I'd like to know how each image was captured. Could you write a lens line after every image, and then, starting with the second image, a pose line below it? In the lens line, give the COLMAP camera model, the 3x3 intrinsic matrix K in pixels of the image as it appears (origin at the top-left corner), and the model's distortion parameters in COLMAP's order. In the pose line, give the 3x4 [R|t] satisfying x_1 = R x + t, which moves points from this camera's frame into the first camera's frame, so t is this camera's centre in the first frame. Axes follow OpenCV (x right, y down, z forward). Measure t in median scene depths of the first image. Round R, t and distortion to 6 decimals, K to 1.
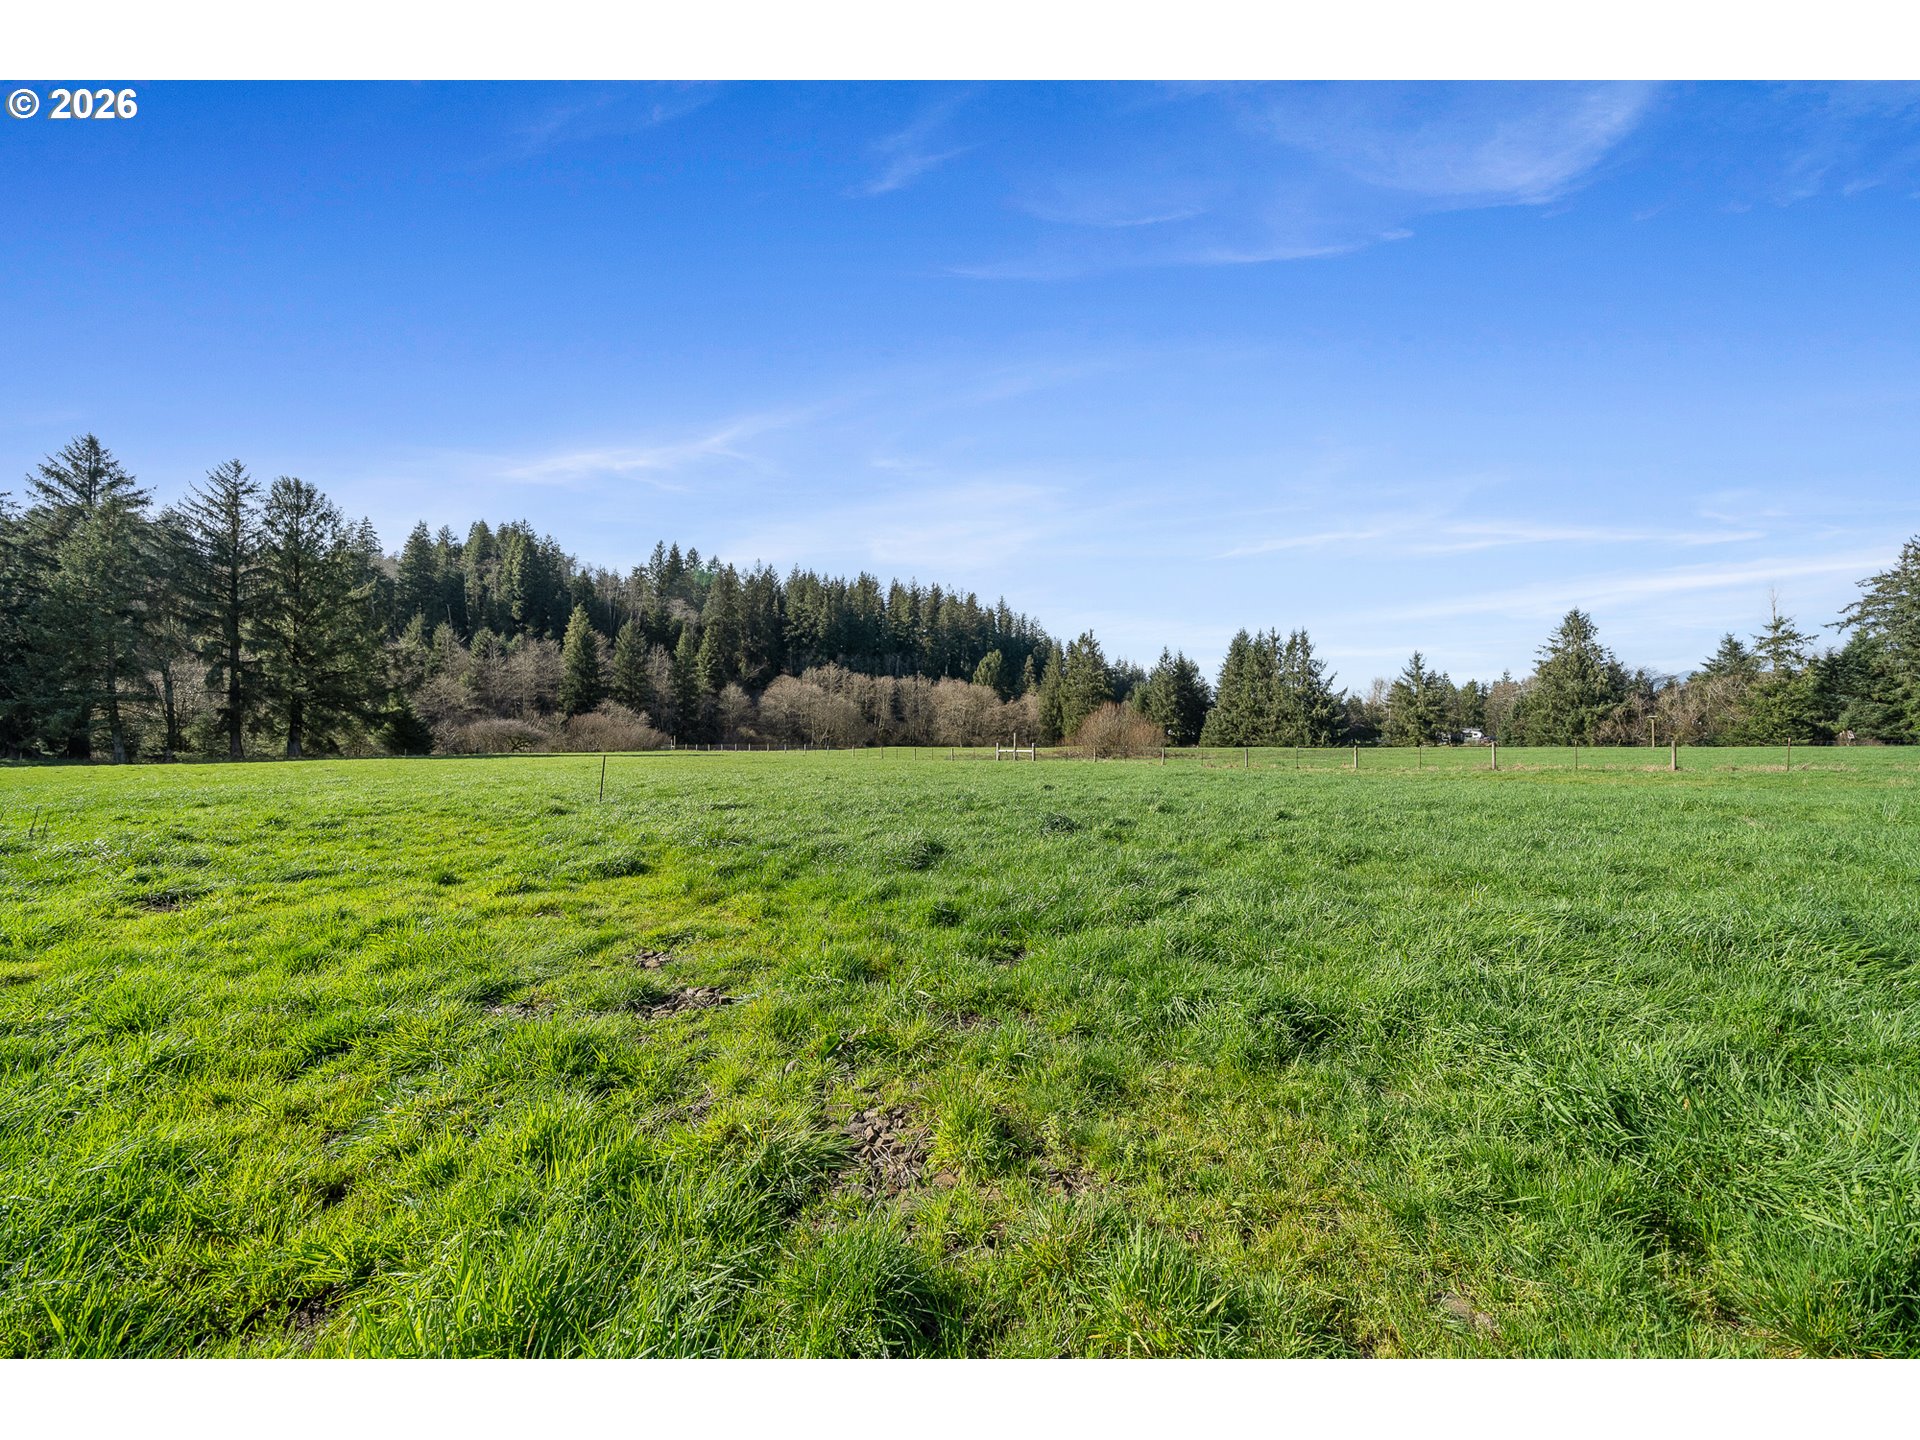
lens RADIAL K [[653.8, 0, 953.2], [0, 653.8, 725.4], [0, 0, 1]] dist [-0.005181, -0.000098]
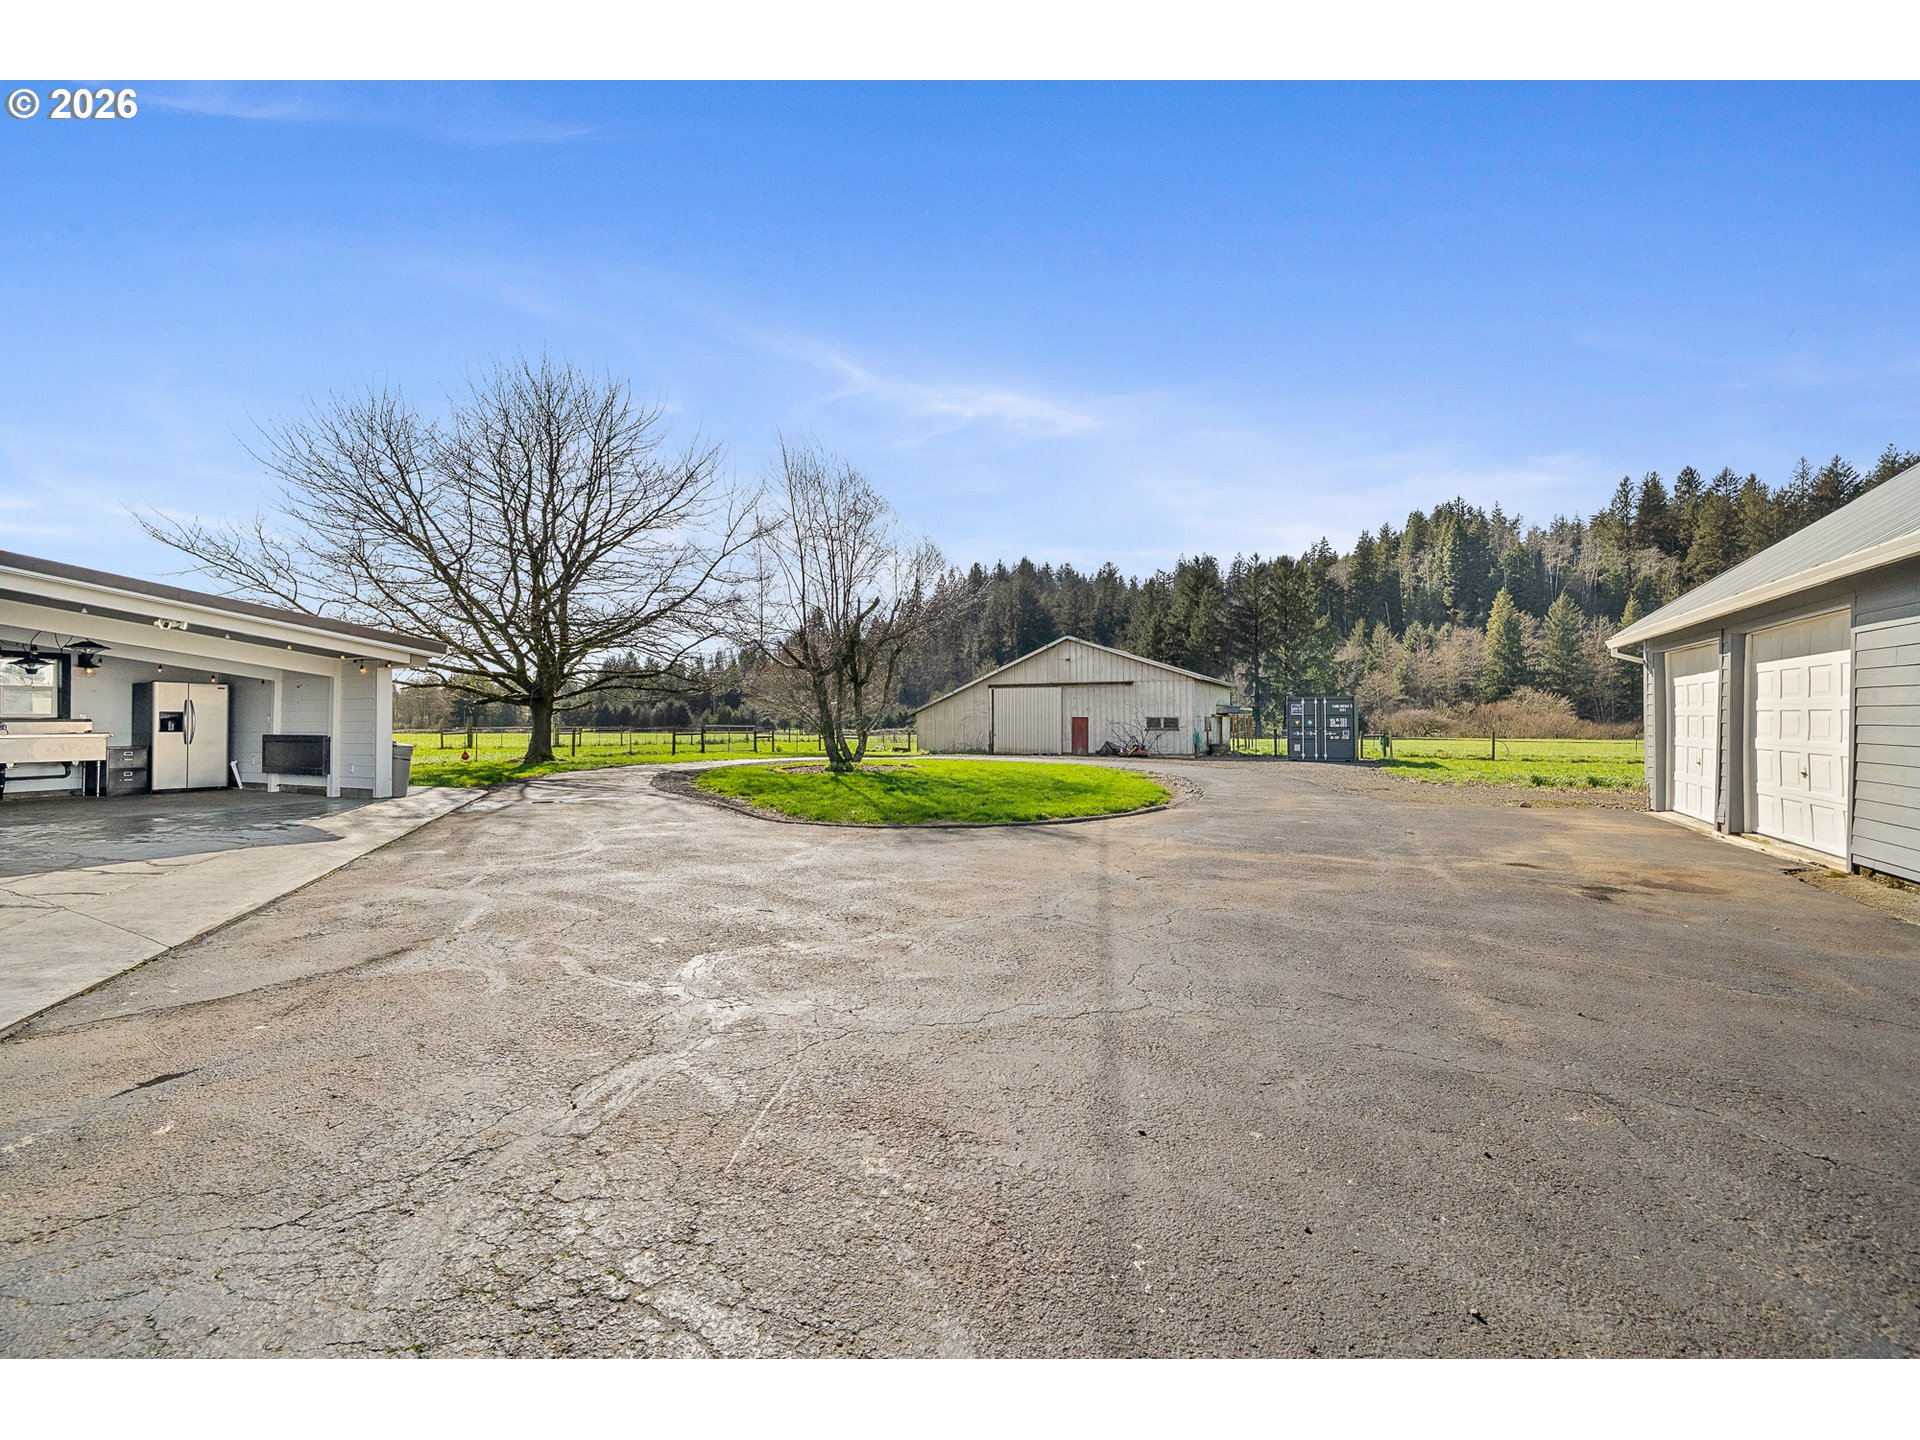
lens RADIAL K [[782.7, 0, 960.0], [0, 782.7, 720.0], [0, 0, 1]] dist [-0.010710, -0.000002]
pose [[0.386704, -0.000007, -0.922204, 0.171957], [0.014688, 0.999873, 0.006151, -0.006286], [0.922087, -0.015924, 0.386655, -0.186408]]
